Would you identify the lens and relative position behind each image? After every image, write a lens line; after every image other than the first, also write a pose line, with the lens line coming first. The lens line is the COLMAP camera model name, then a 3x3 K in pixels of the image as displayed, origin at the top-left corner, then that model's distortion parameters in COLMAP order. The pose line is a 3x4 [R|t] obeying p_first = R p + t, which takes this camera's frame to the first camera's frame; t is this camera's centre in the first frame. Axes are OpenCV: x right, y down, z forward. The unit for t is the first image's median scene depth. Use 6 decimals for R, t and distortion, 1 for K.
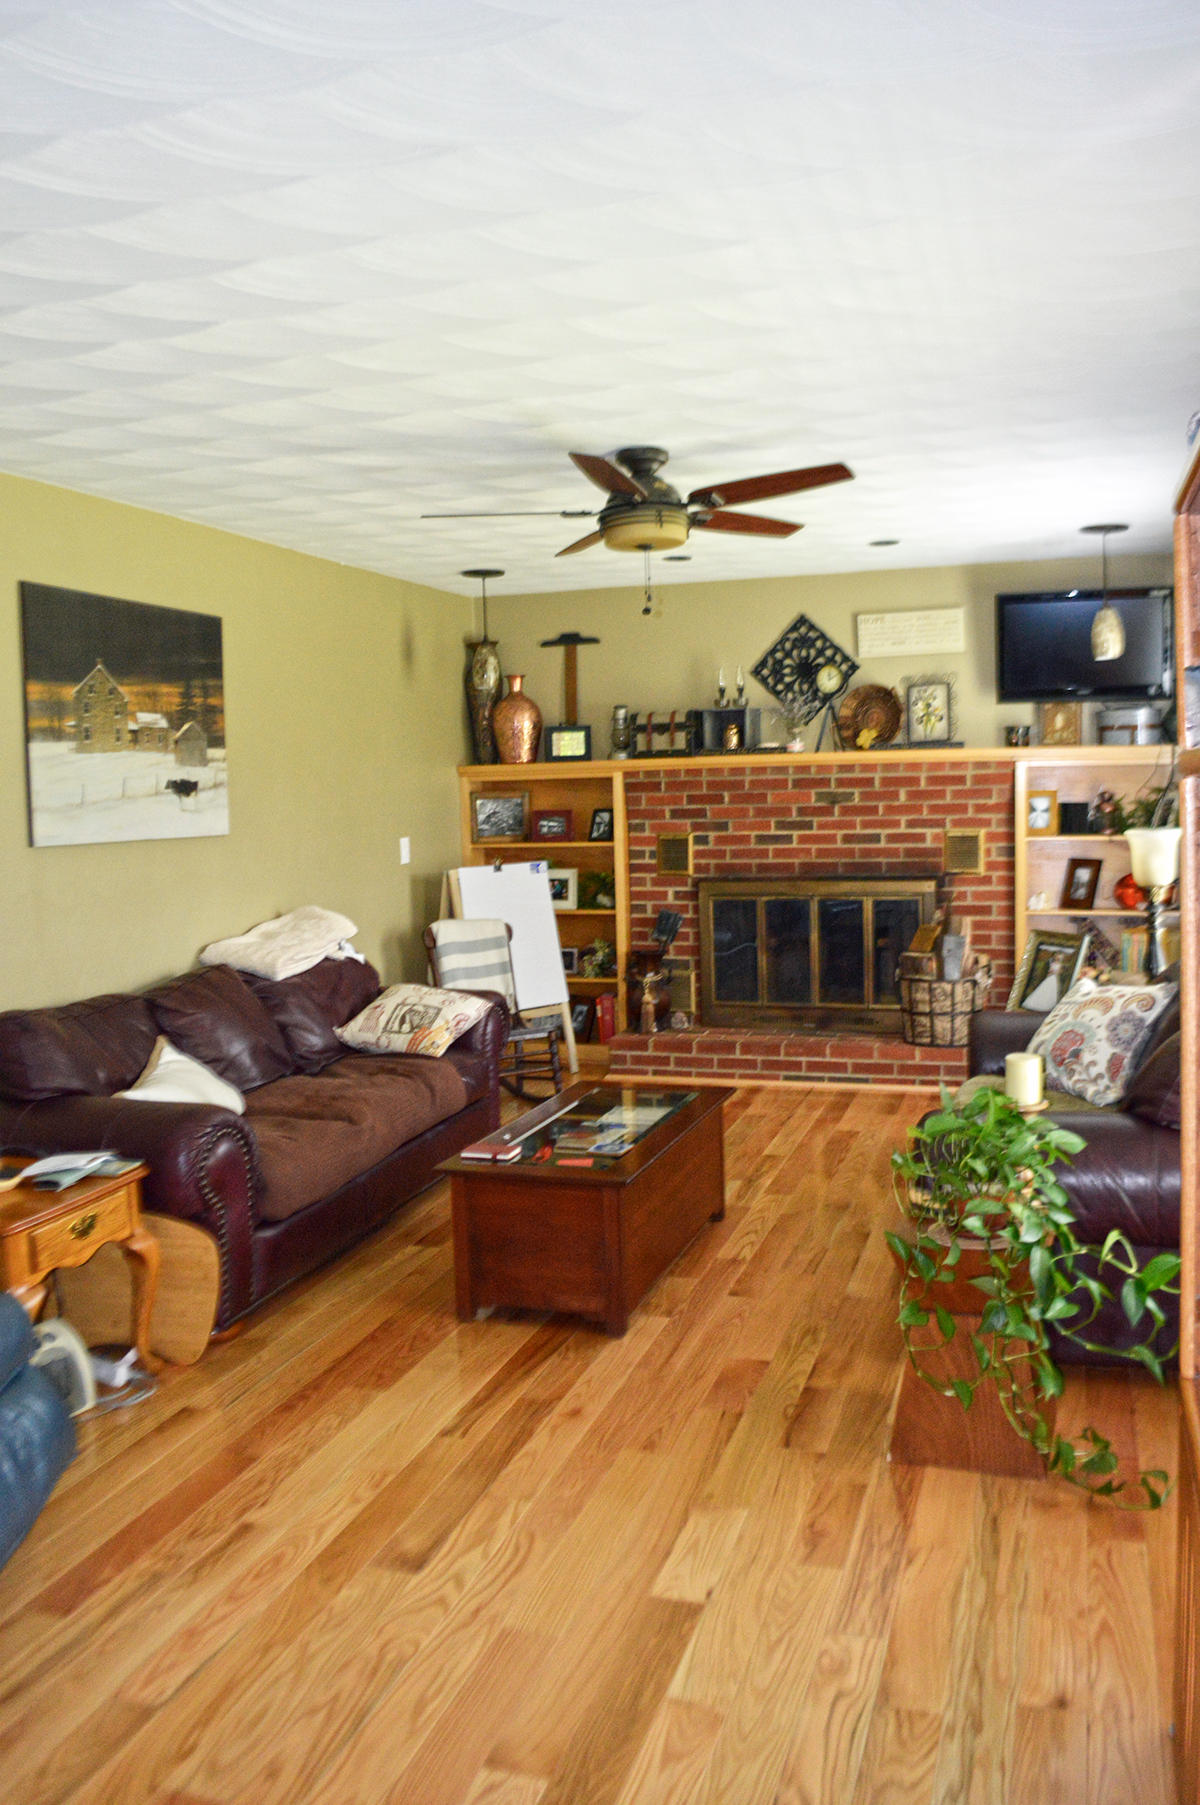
lens RADIAL K [[1428.3, 0, 600.0], [0, 1428.3, 902.5], [0, 0, 1]] dist [-0.089704, 0.011771]
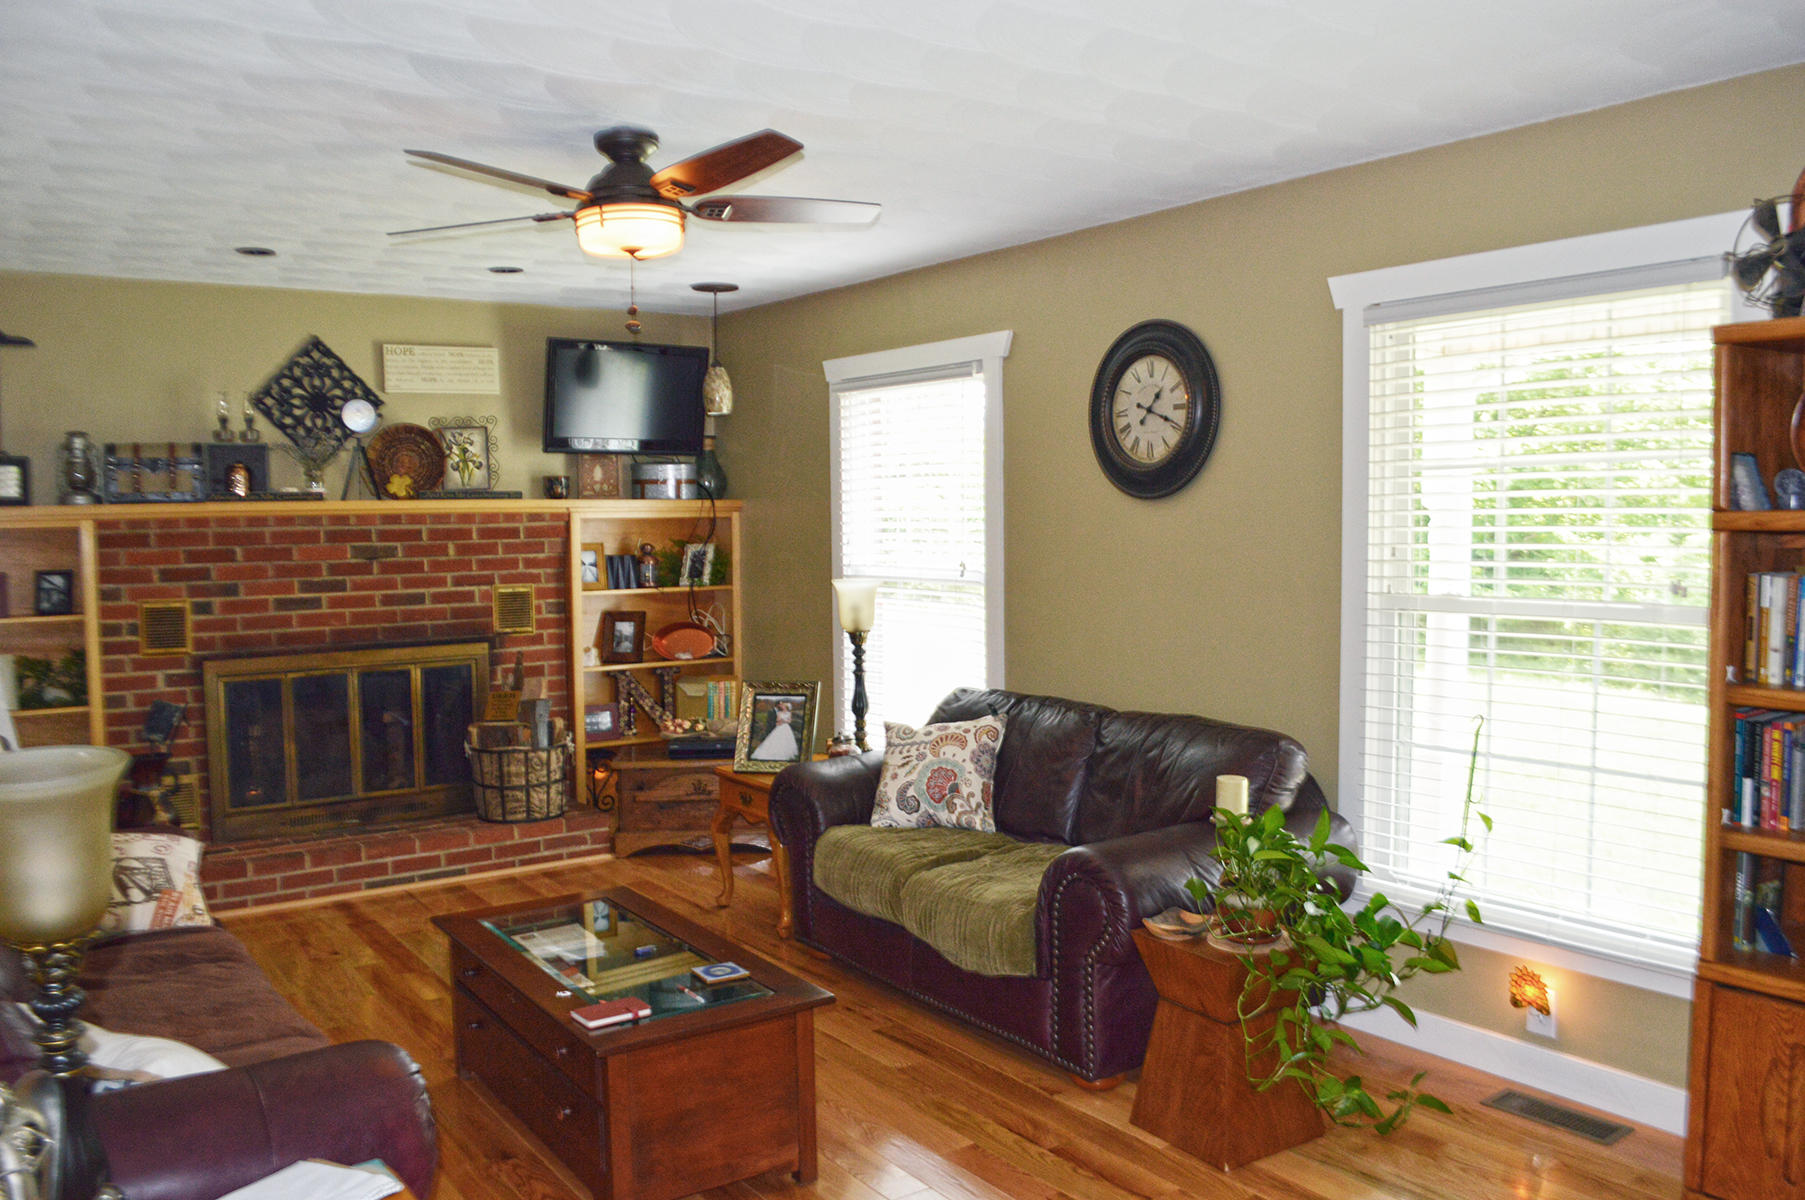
lens RADIAL K [[1428.3, 0, 902.9], [0, 1428.3, 617.1], [0, 0, 1]] dist [-0.089704, 0.011771]
pose [[0.591617, -0.038327, 0.805307, -0.332529], [0.063367, 0.997990, 0.000945, -0.015341], [-0.803725, 0.050471, 0.592857, 0.237089]]
